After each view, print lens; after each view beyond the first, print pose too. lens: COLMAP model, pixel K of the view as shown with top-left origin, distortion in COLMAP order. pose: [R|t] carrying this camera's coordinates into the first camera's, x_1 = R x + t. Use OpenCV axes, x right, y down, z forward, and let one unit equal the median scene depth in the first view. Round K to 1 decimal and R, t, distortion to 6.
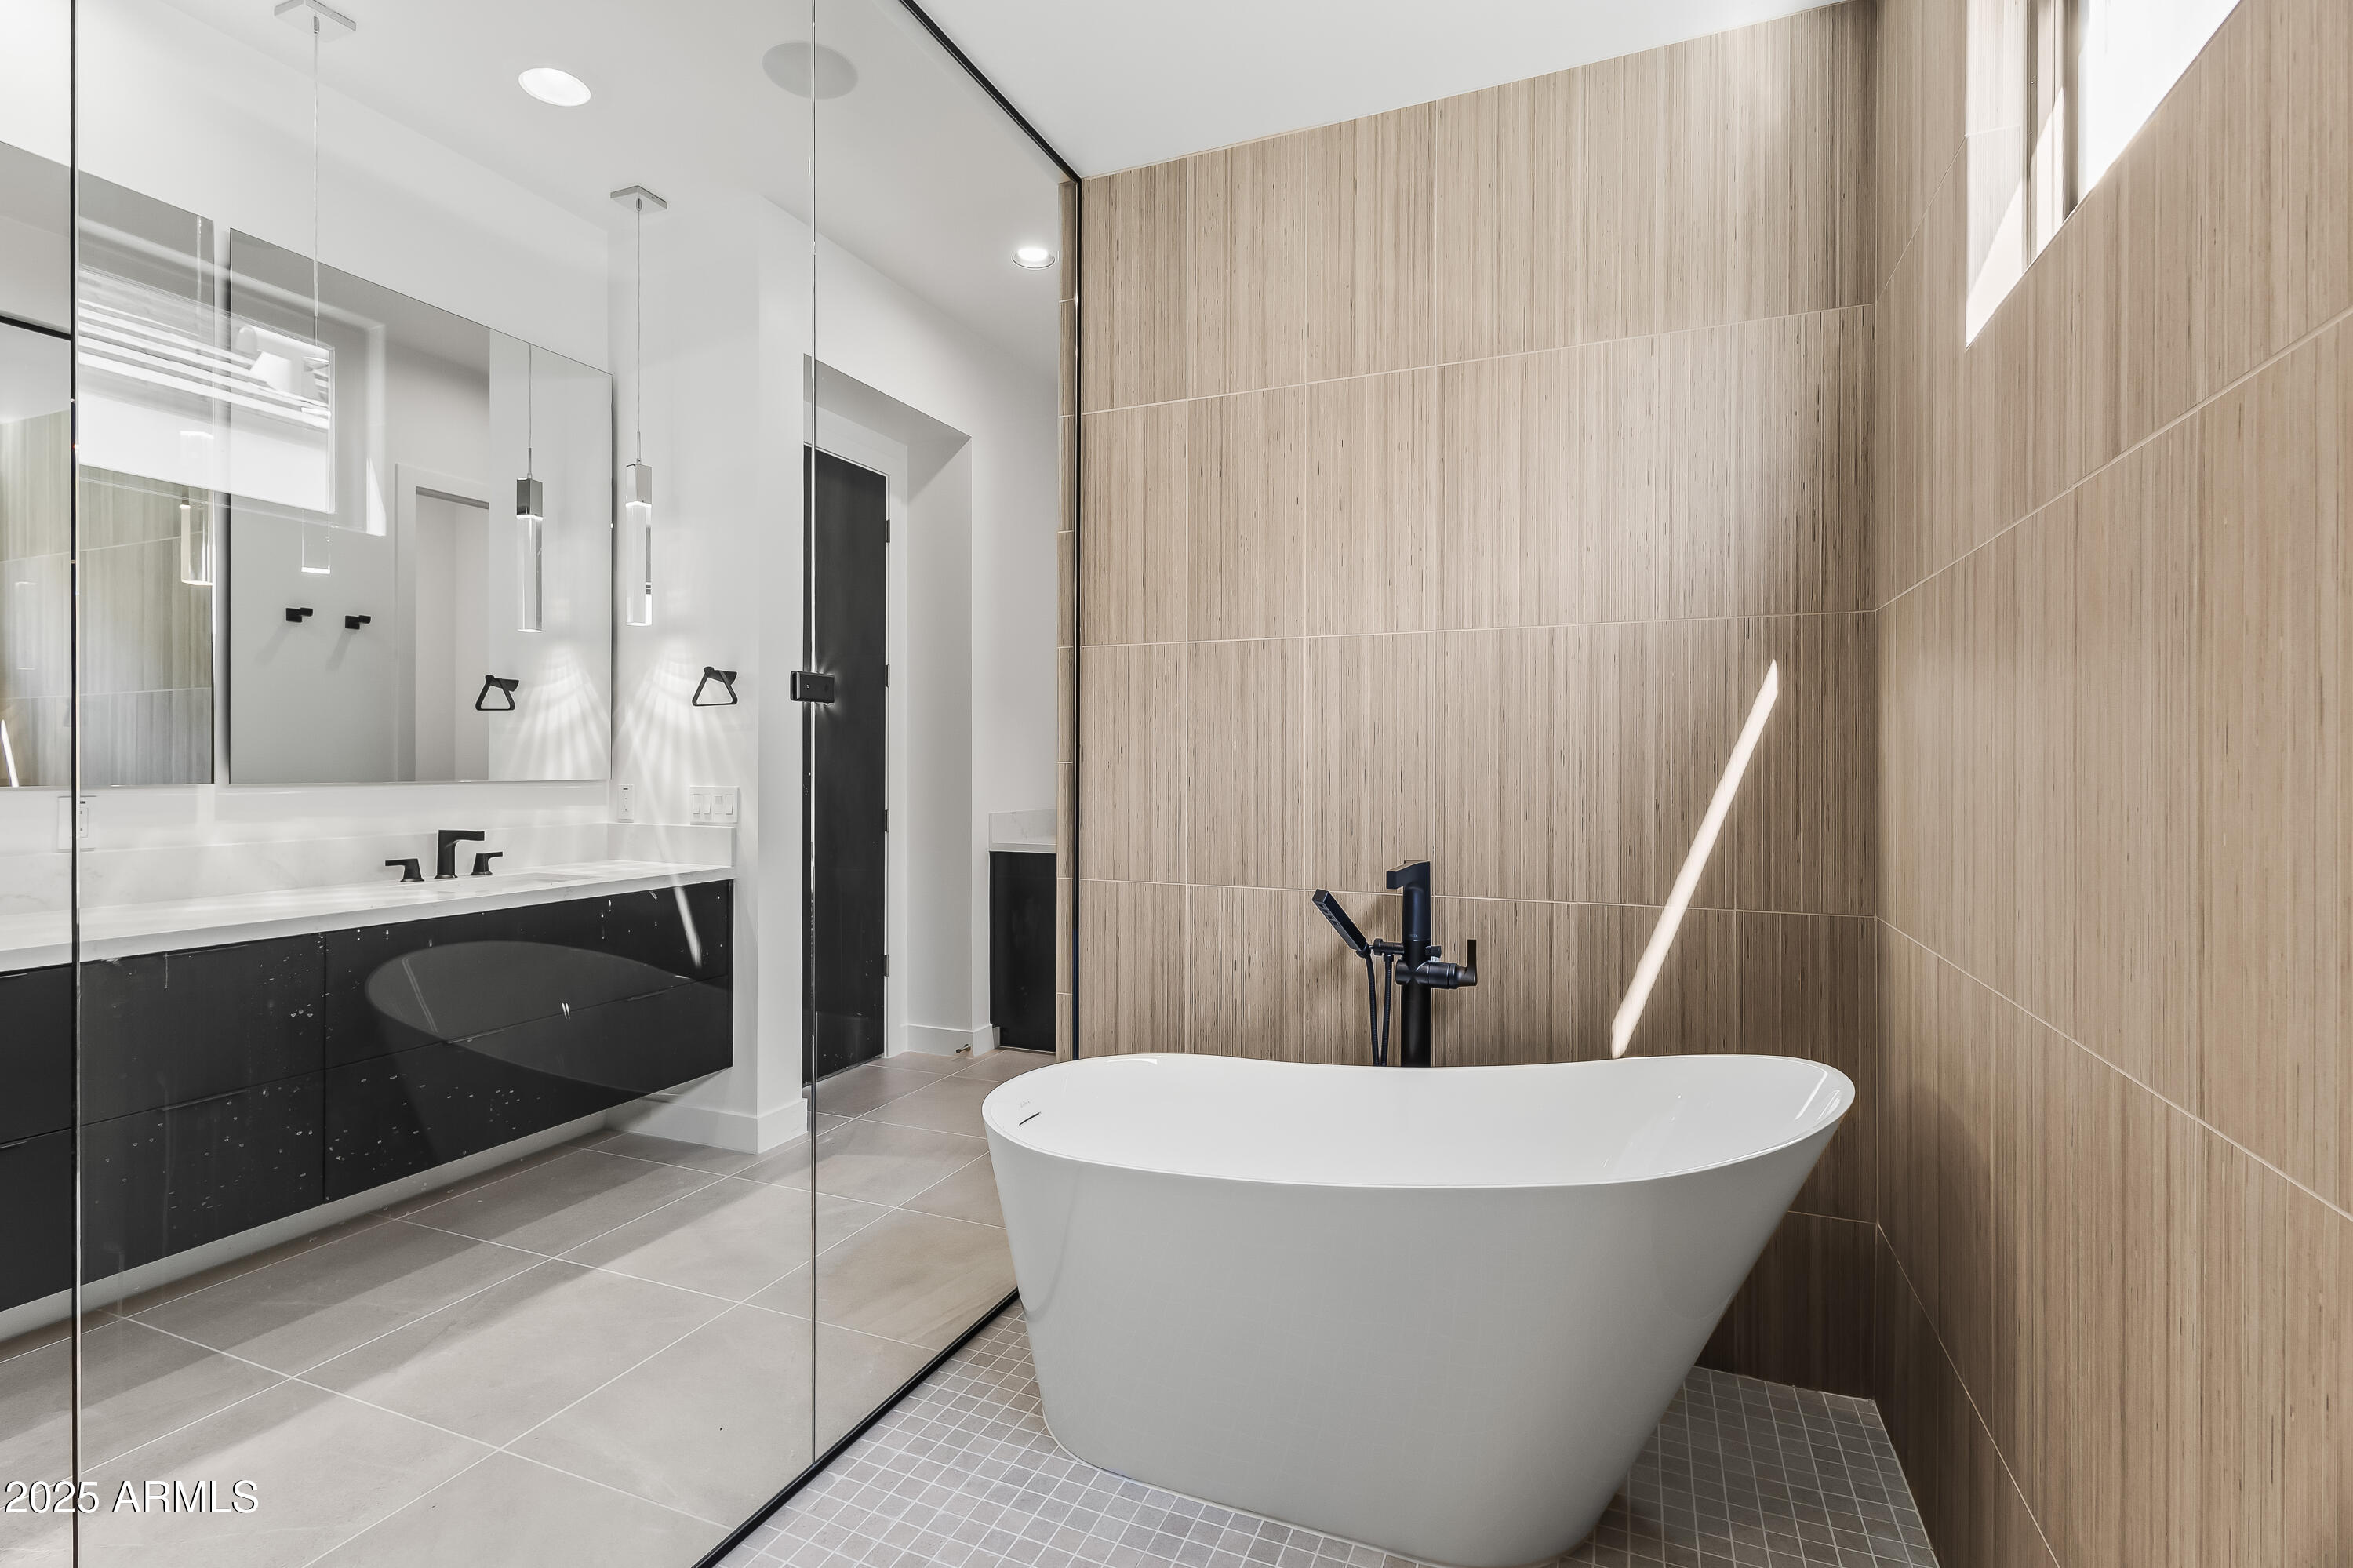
lens RADIAL K [[1142.0, 0, 1121.9], [0, 1142.0, 774.0], [0, 0, 1]] dist [0.004391, -0.000187]
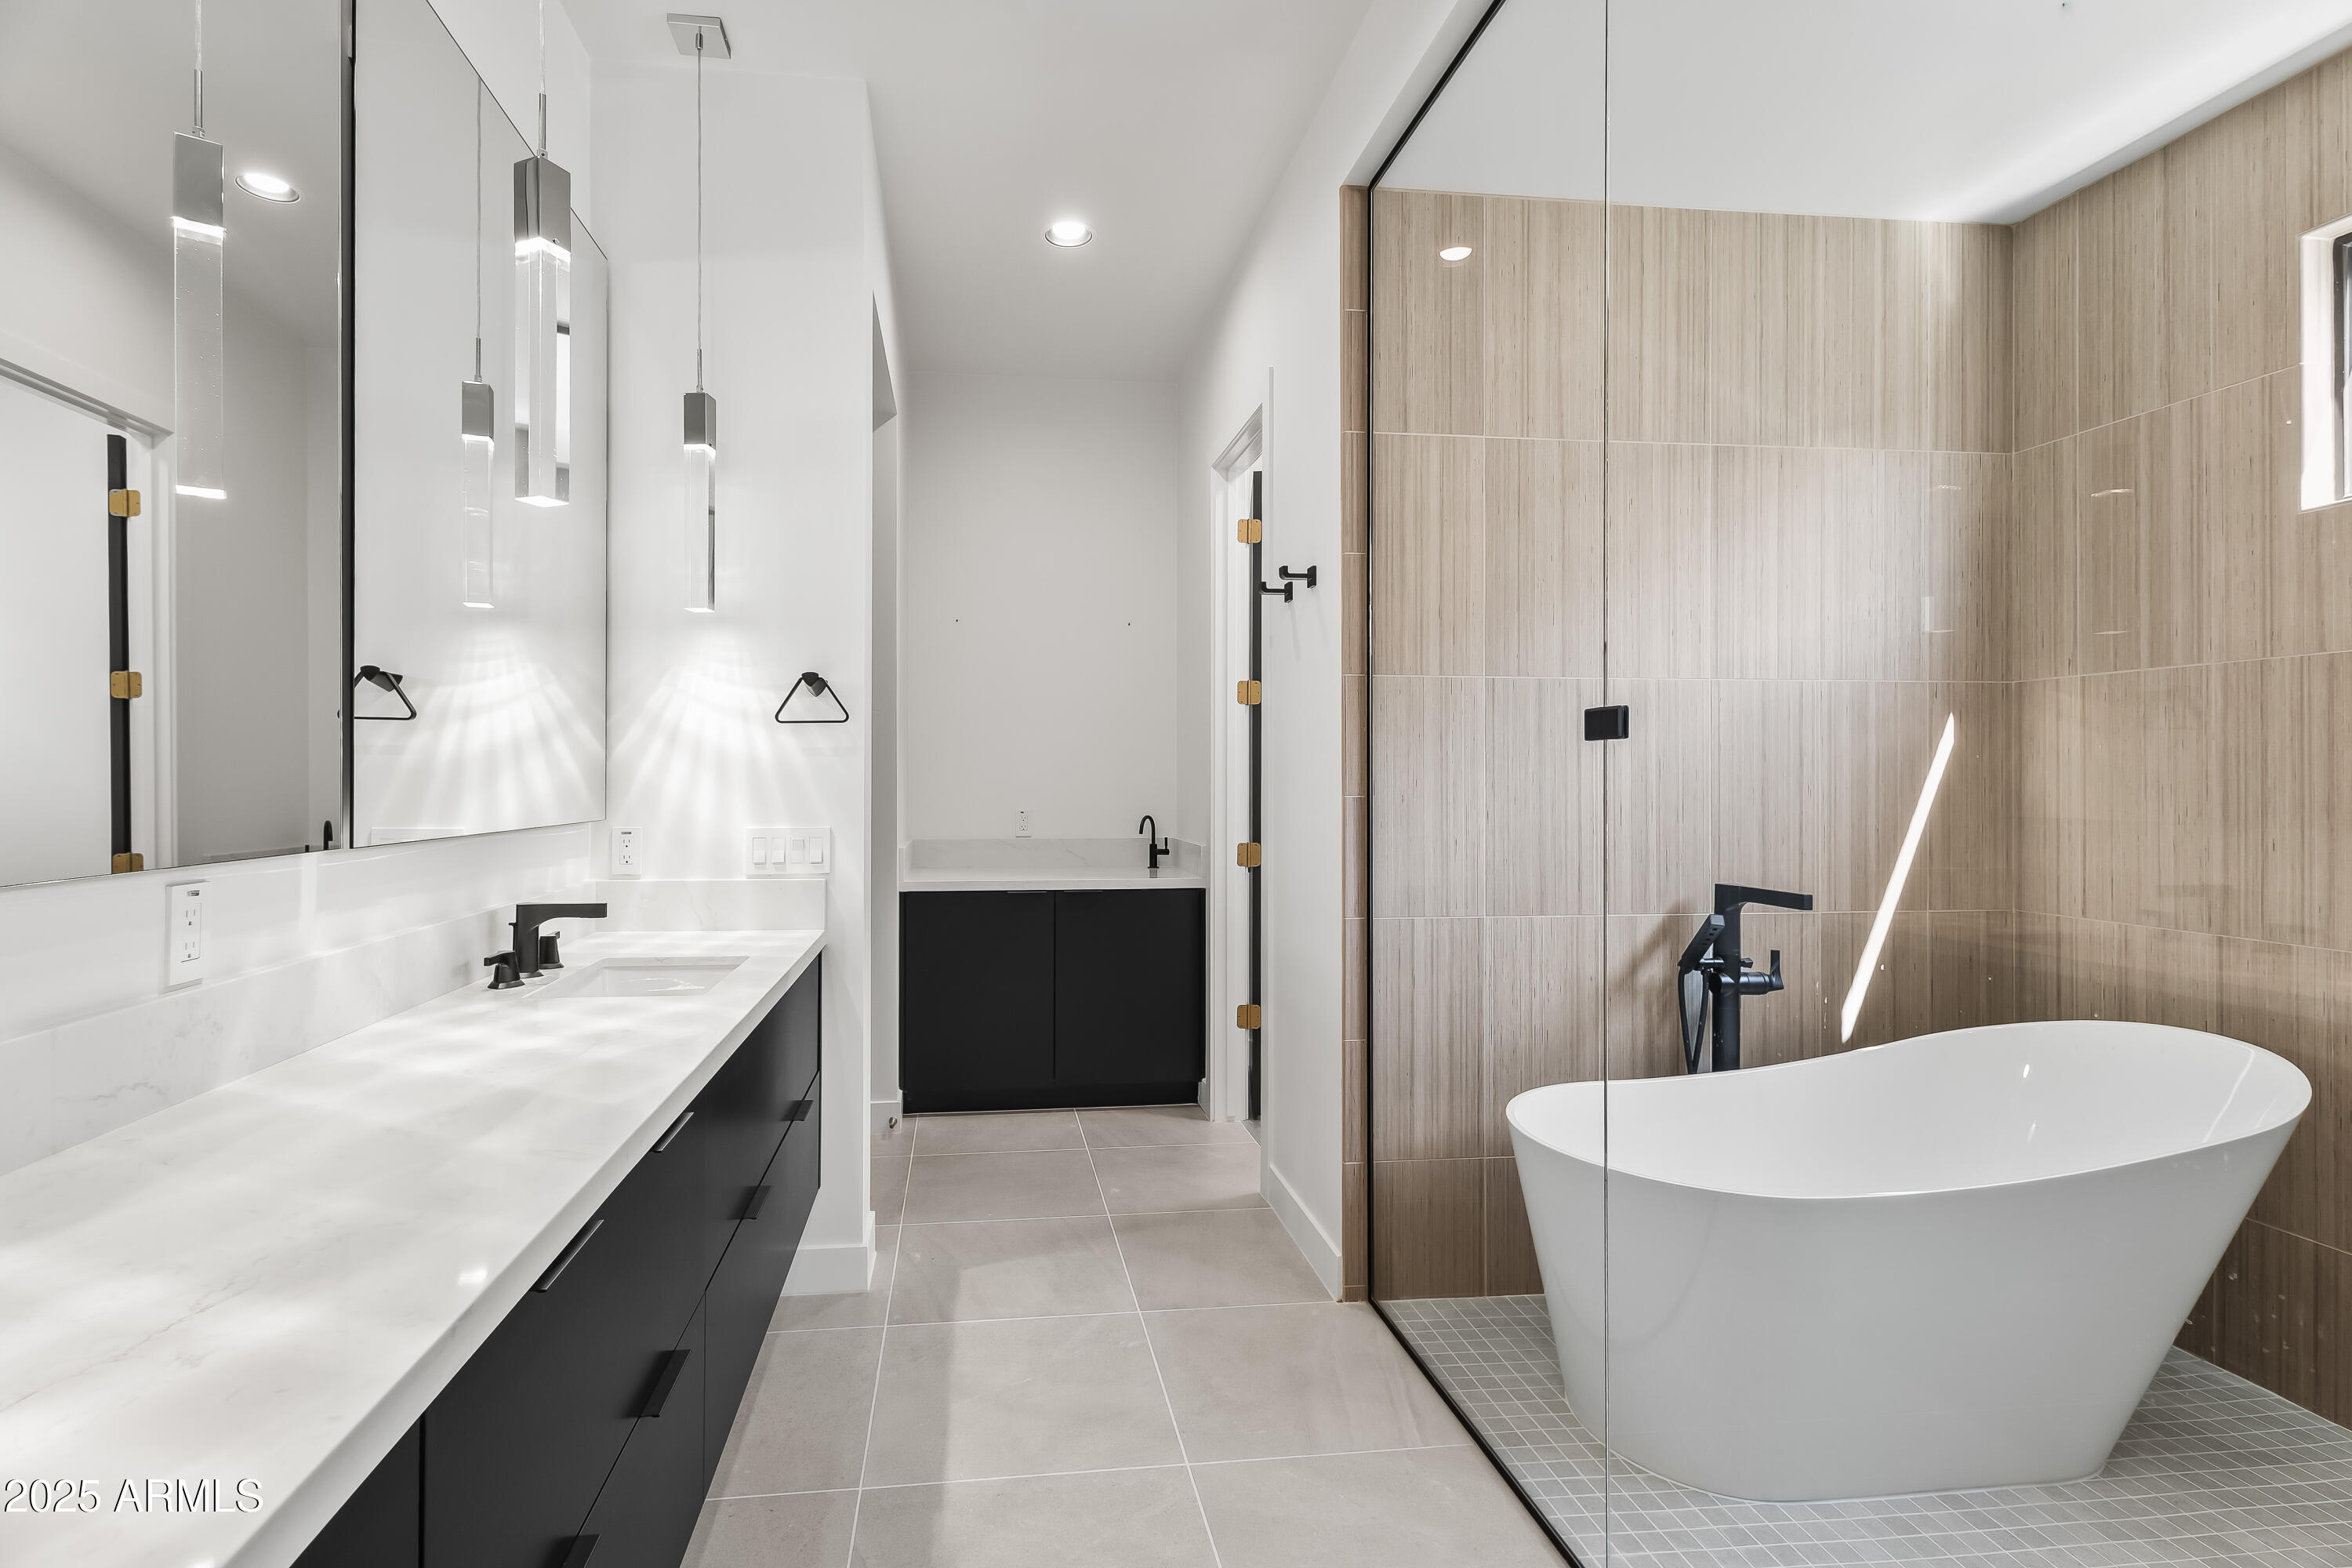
lens RADIAL K [[1107.5, 0, 1189.7], [0, 1107.5, 798.0], [0, 0, 1]] dist [0.013880, -0.006311]
pose [[0.862538, -0.002798, 0.505984, -0.678835], [0.006281, 0.999967, -0.005178, -0.004847], [-0.505953, 0.007644, 0.862527, 0.294185]]
